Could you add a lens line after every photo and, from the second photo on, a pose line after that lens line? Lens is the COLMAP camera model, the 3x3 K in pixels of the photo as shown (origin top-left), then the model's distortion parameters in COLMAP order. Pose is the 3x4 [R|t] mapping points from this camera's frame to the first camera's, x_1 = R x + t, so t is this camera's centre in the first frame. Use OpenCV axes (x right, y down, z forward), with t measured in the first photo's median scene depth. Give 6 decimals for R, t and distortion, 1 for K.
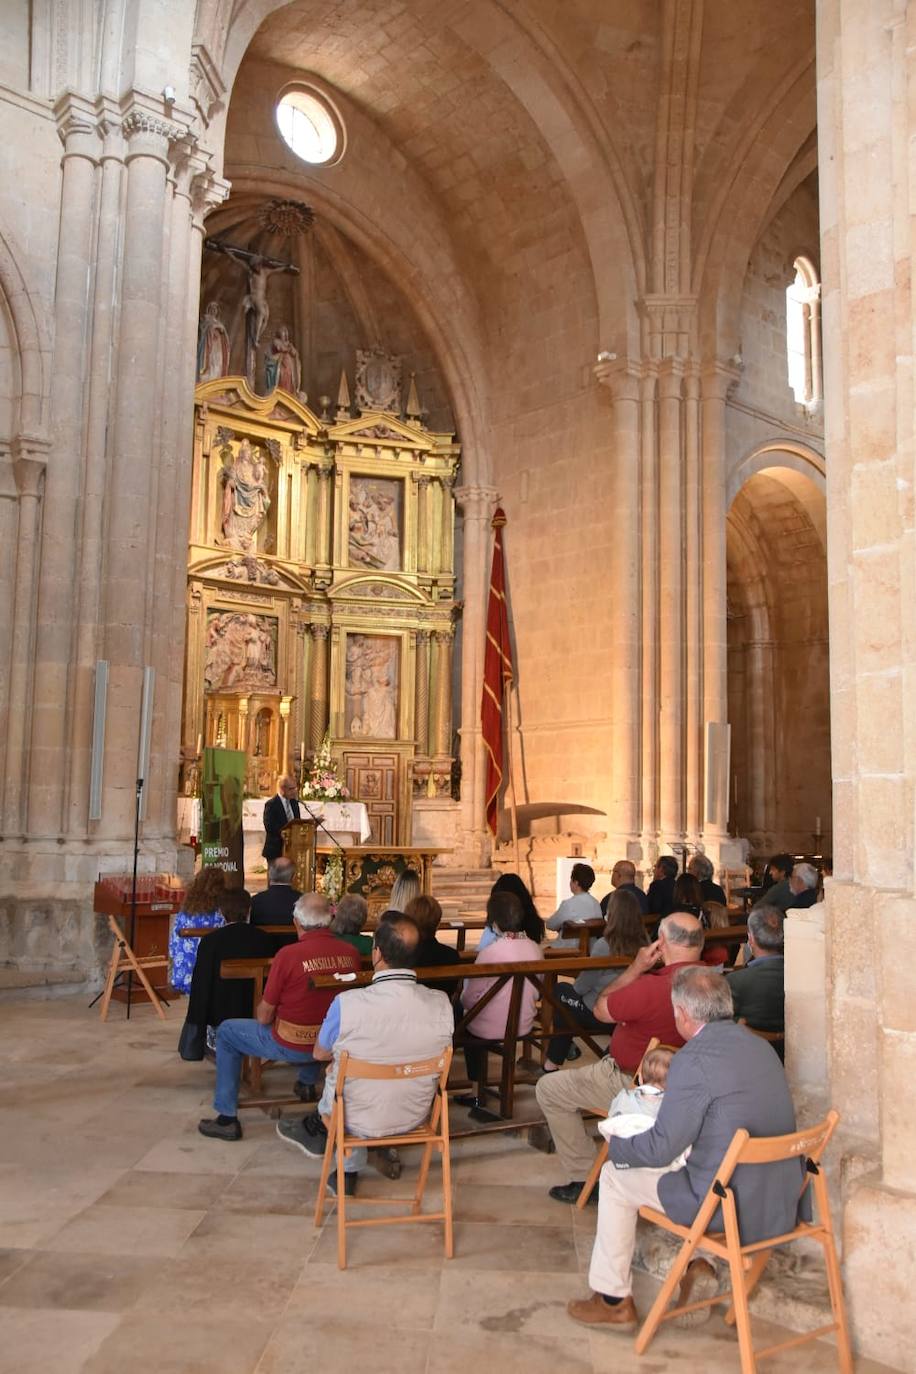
lens RADIAL K [[1209.8, 0, 458.0], [0, 1209.8, 687.0], [0, 0, 1]] dist [-0.018890, 0.001282]
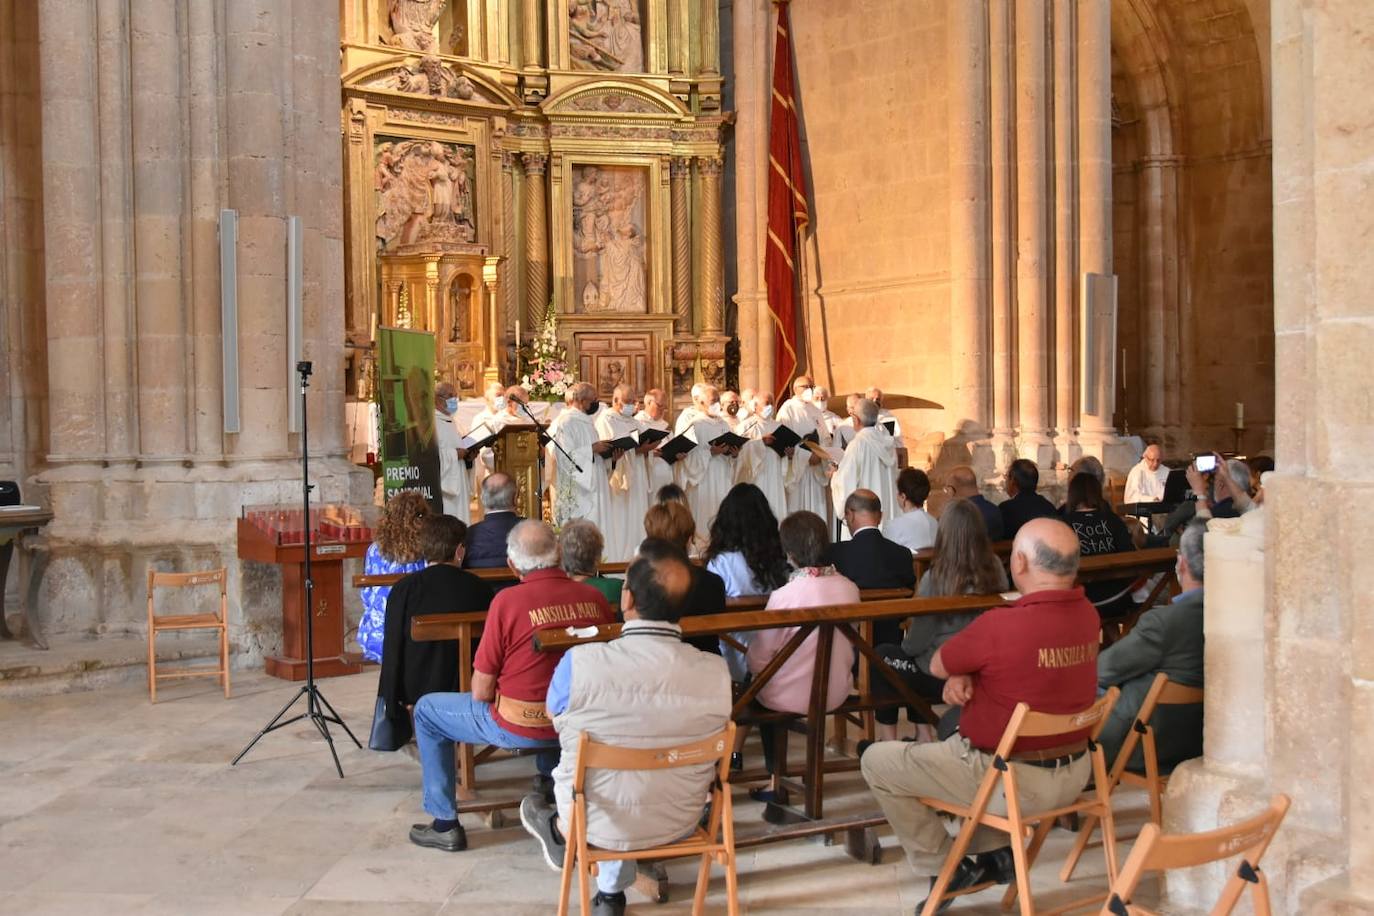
lens RADIAL K [[1668.1, 0, 687.0], [0, 1668.1, 458.0], [0, 0, 1]] dist [-0.026654, -0.006850]
pose [[0.999062, -0.030112, -0.031133, 0.000577], [0.033822, 0.991393, 0.126474, 0.004772], [0.027057, -0.127408, 0.991481, 0.012006]]
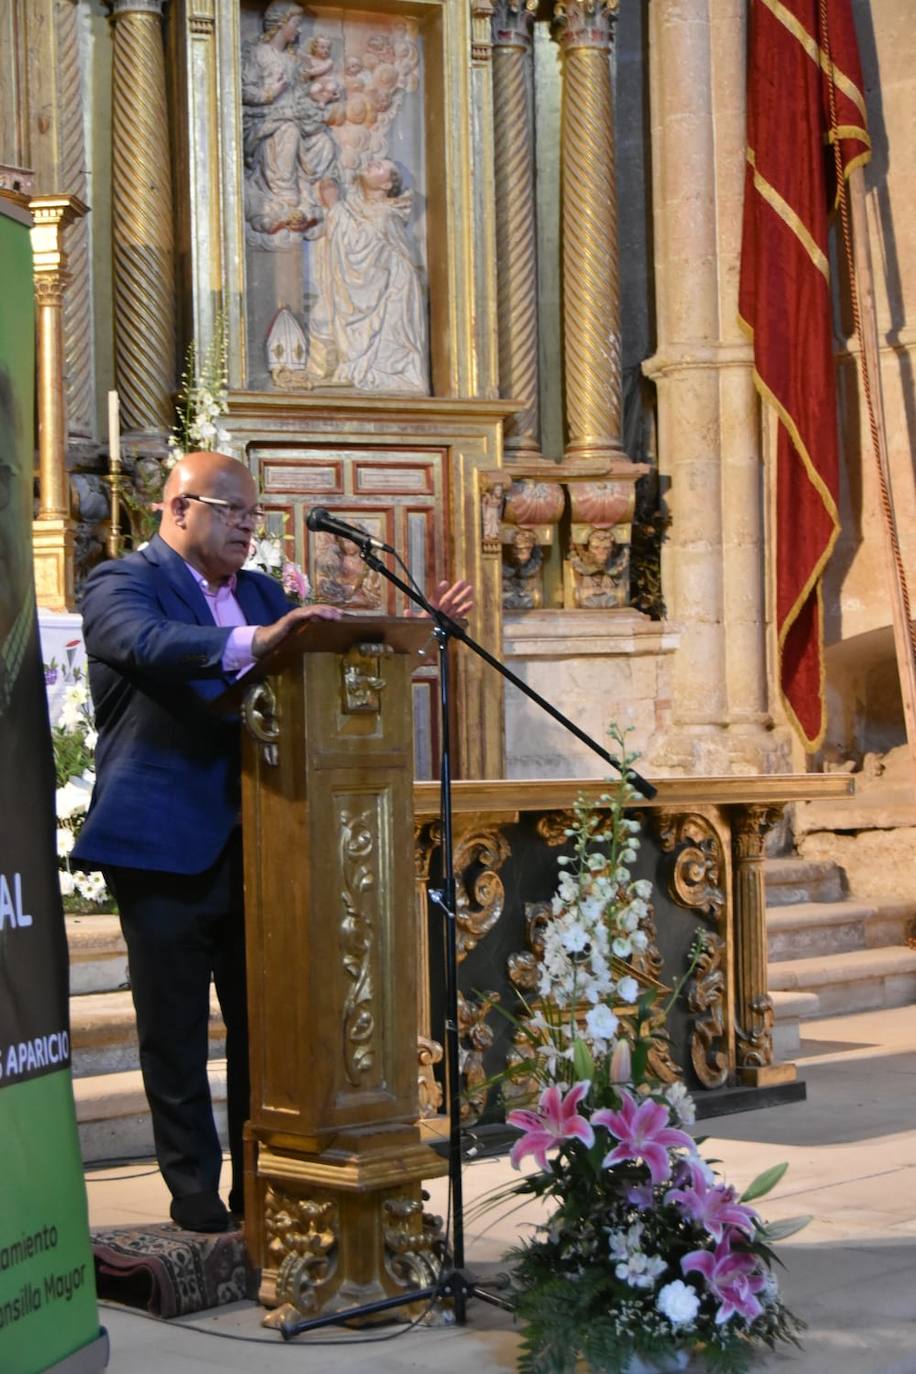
lens RADIAL K [[2657.0, 0, 450.4], [0, 2657.0, 726.0], [0, 0, 1]] dist [-0.002322, 0.206628]
pose [[0.996004, -0.035625, 0.081898, -0.103038], [0.027418, 0.994686, 0.099241, 0.060356], [-0.084998, -0.096599, 0.991687, 0.425037]]
